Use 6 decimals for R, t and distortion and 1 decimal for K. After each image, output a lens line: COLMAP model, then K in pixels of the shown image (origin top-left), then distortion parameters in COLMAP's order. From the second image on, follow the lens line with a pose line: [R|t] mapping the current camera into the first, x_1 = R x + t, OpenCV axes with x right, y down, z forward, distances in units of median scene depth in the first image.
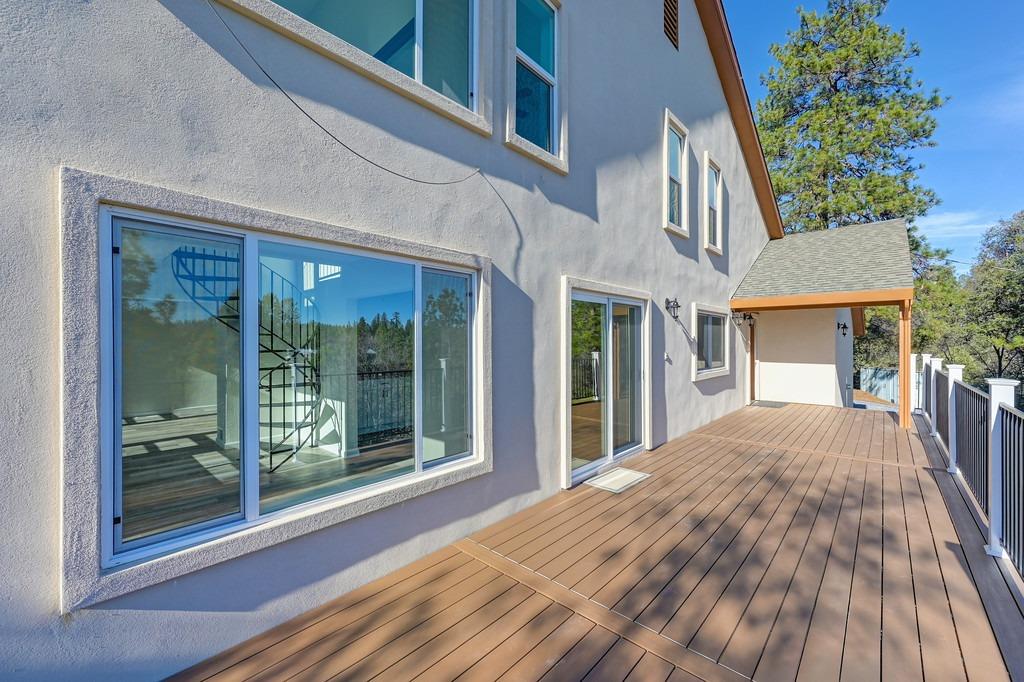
lens RADIAL K [[406.3, 0, 512.0], [0, 406.3, 341.0], [0, 0, 1]] dist [-0.002829, -0.000421]
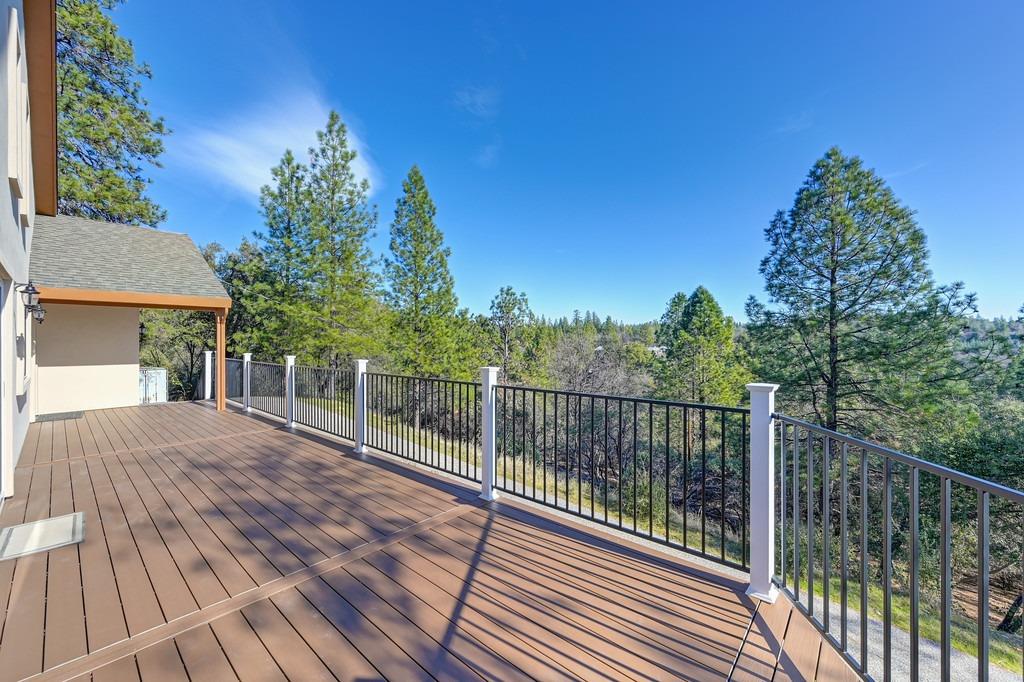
lens RADIAL K [[405.0, 0, 512.0], [0, 405.0, 341.0], [0, 0, 1]] dist [0.001955, -0.000068]
pose [[-0.014238, 0.001478, 0.999898, -0.556490], [-0.000445, 0.999999, -0.001485, 0.005131], [-0.999899, -0.000466, -0.014238, 0.234423]]
